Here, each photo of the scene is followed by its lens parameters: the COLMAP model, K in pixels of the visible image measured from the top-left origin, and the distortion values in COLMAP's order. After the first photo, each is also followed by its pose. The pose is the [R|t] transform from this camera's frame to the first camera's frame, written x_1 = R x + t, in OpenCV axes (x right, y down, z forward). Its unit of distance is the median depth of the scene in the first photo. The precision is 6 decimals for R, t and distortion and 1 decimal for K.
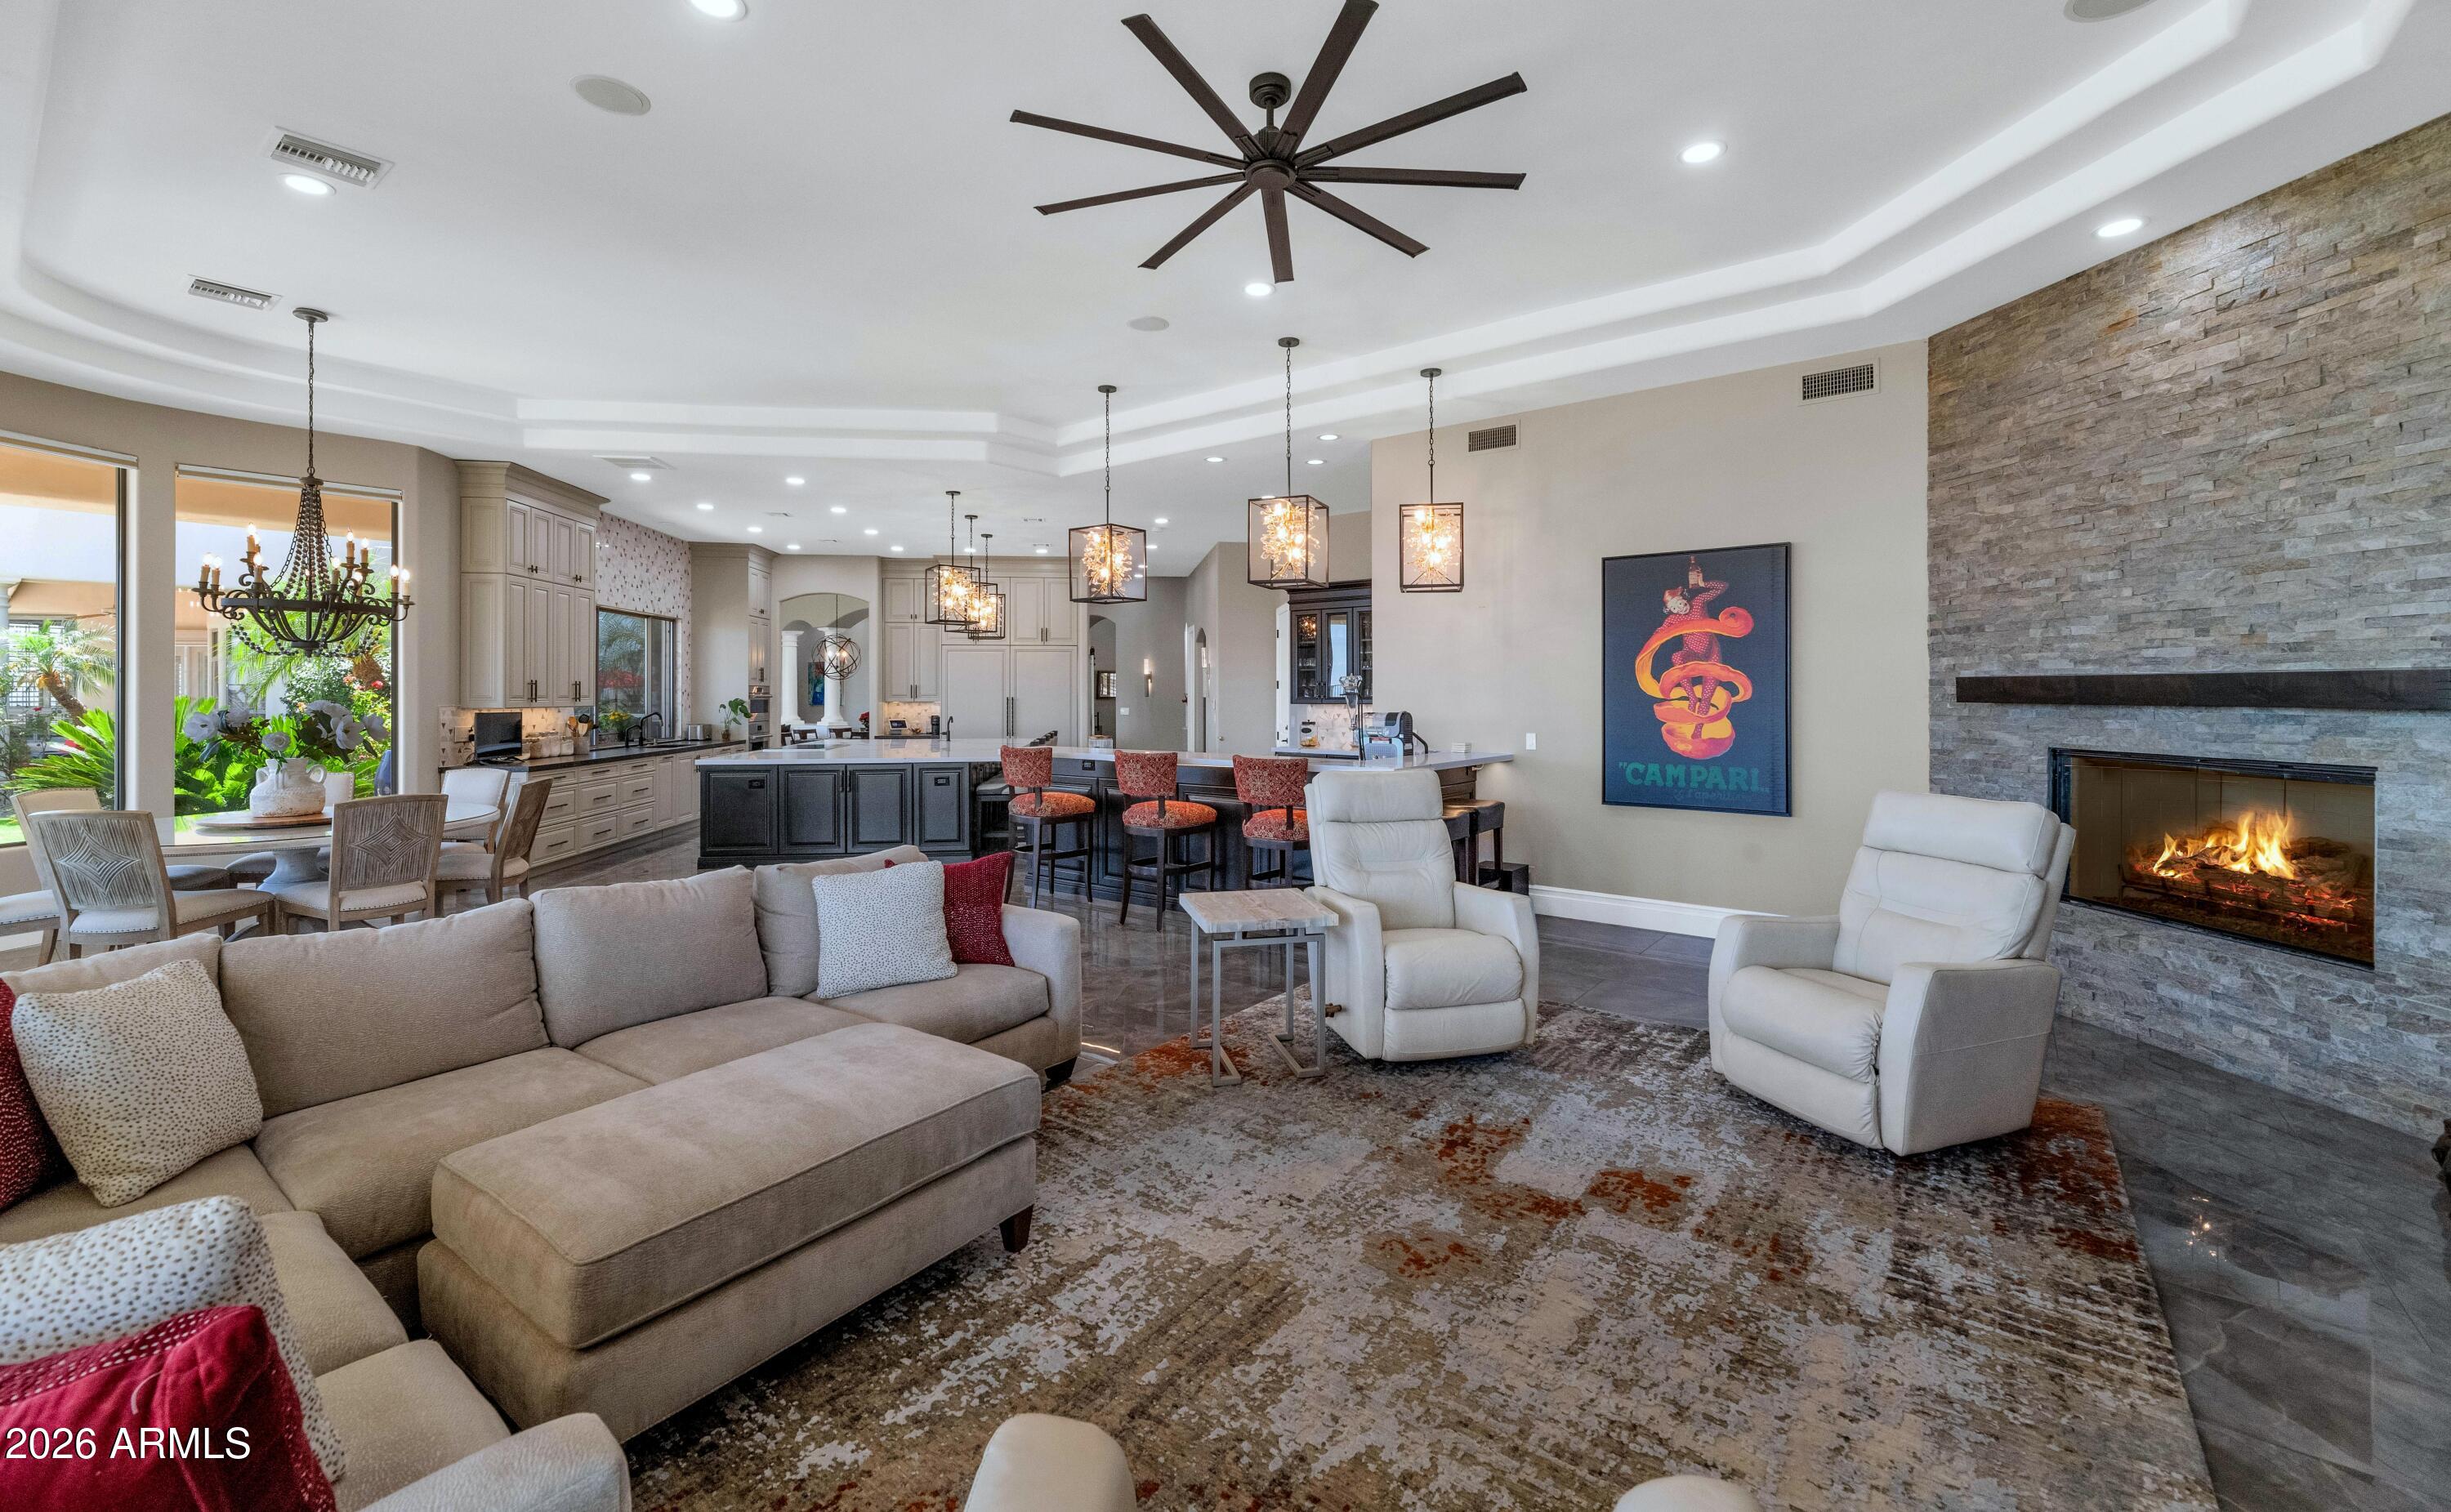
lens RADIAL K [[983.2, 0, 1229.9], [0, 983.2, 699.6], [0, 0, 1]] dist [0.000212, 0.000108]
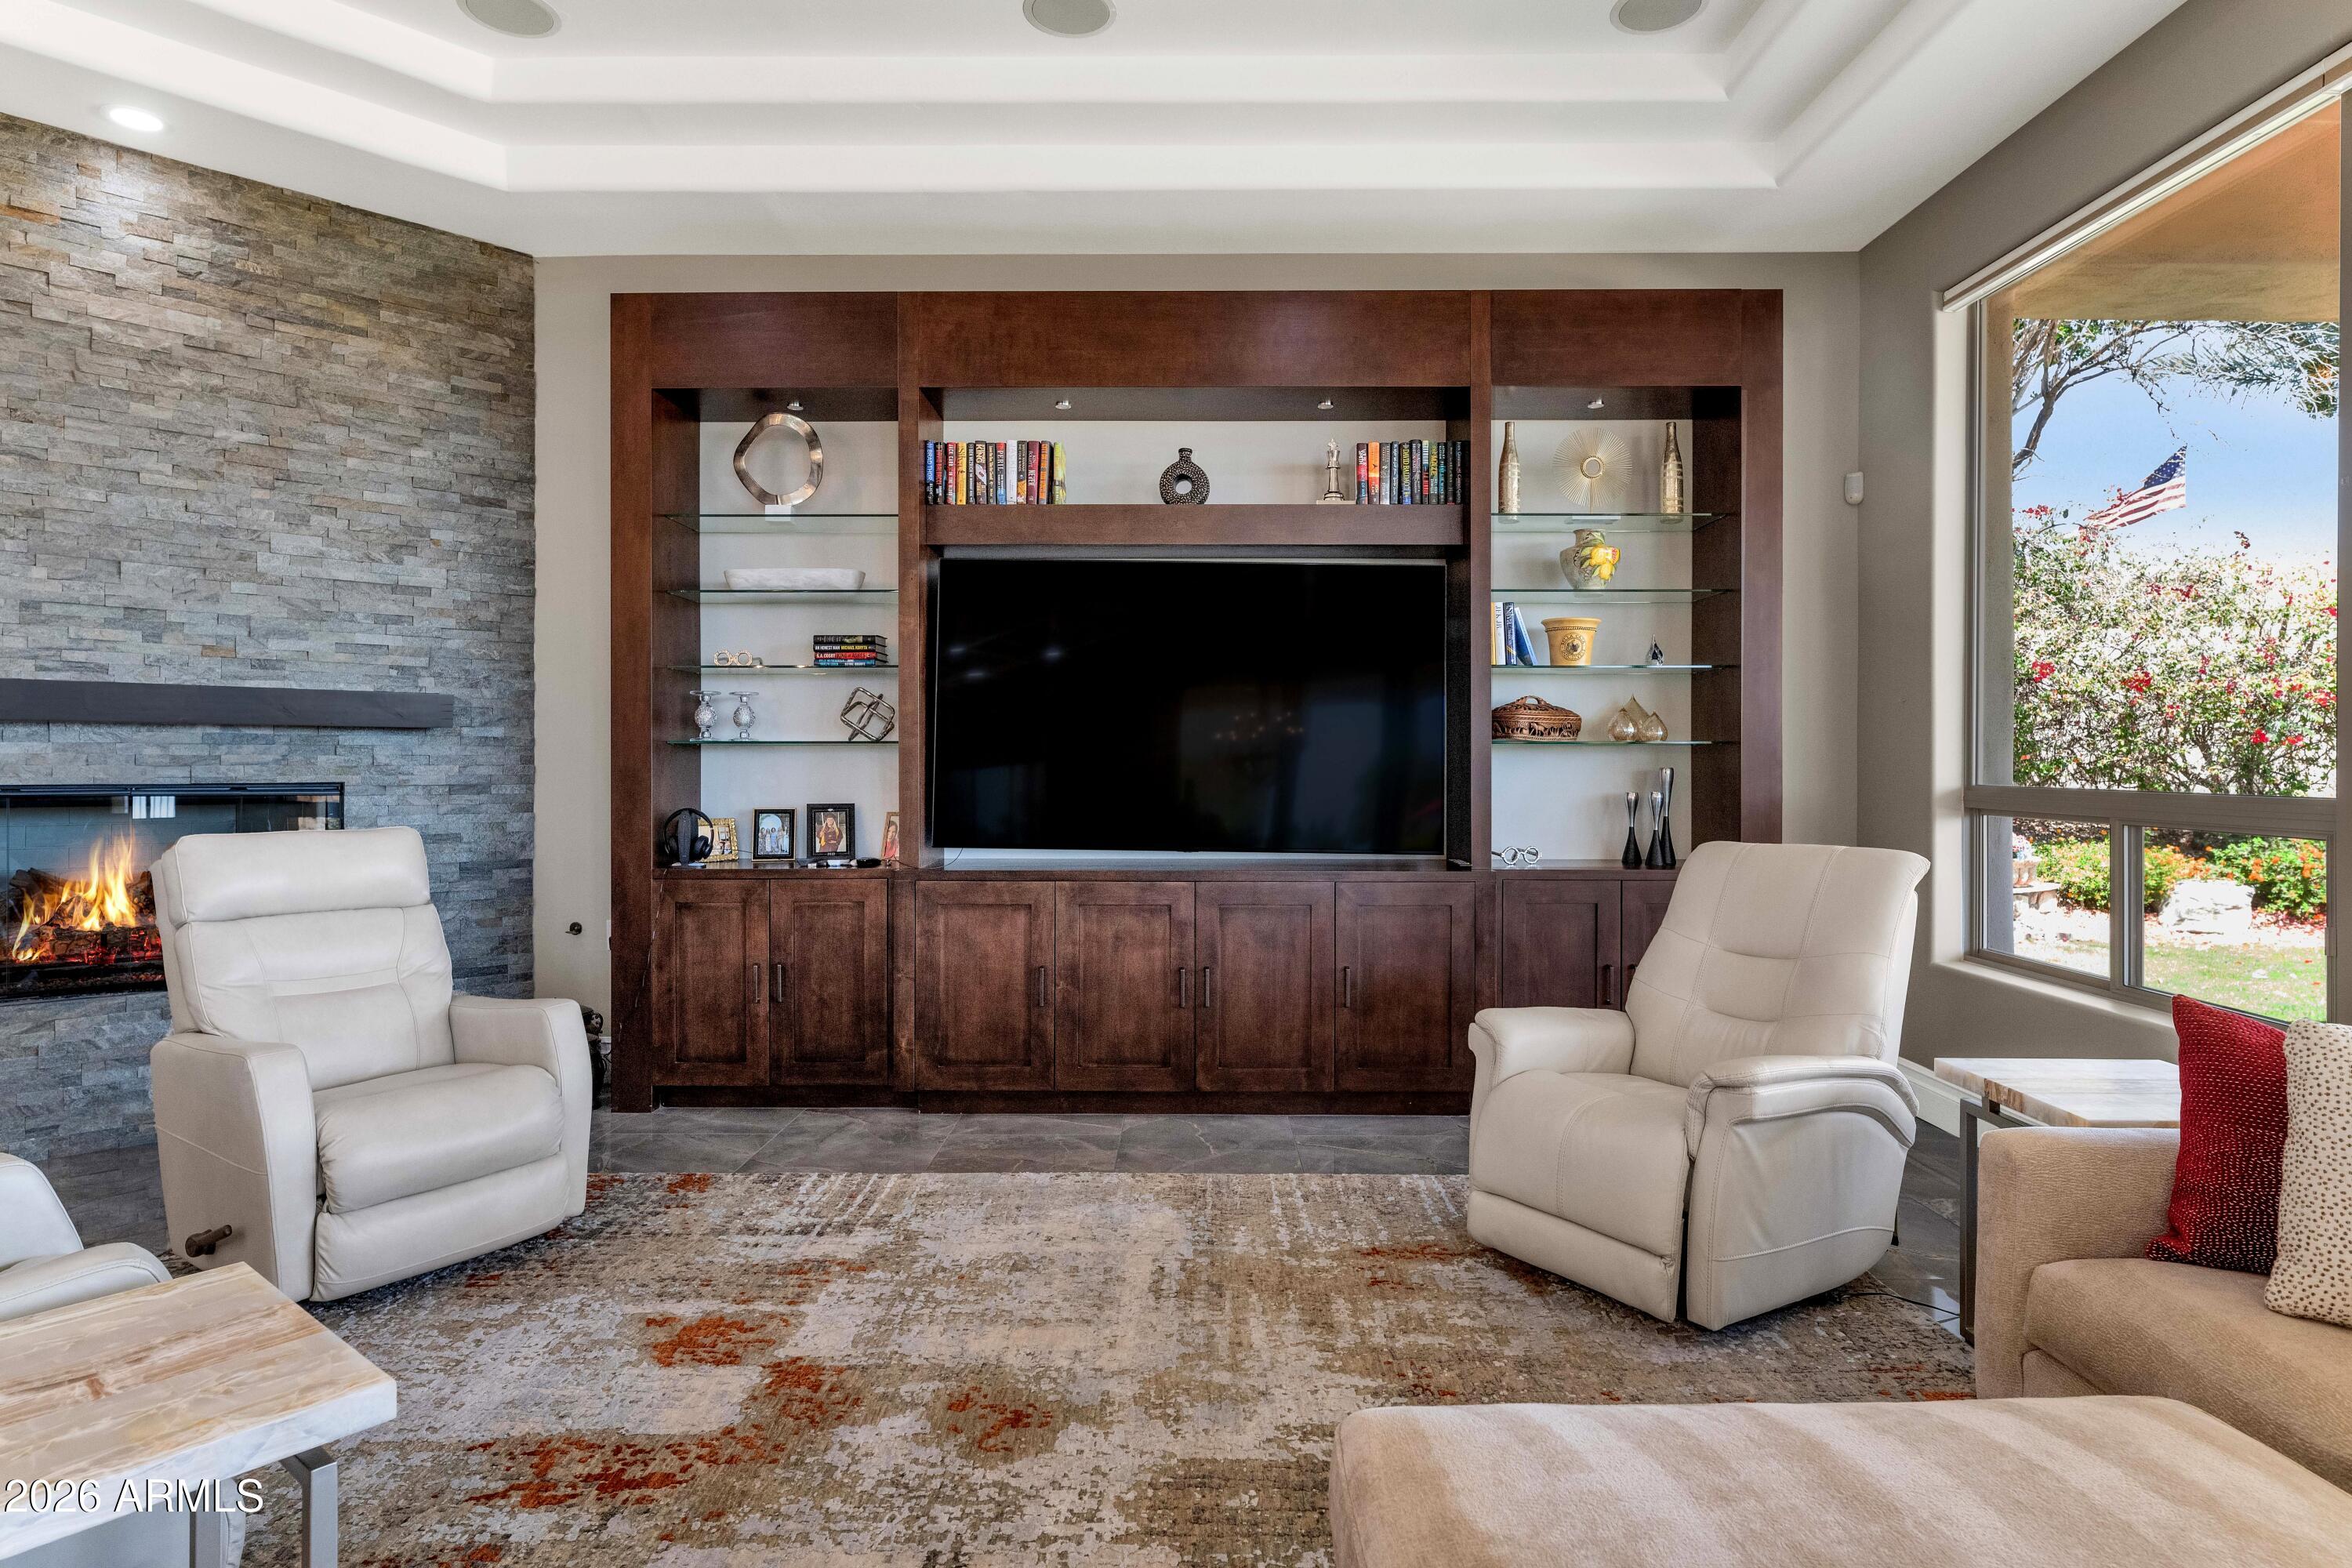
lens RADIAL K [[1262.4, 0, 1176.0], [0, 1262.4, 784.0], [0, 0, 1]] dist [-0.002770, -0.000451]
pose [[-0.605737, -0.014472, 0.795533, -0.484666], [0.003020, 0.999786, 0.020487, 0.044677], [-0.795659, 0.014812, -0.605564, 1.101151]]
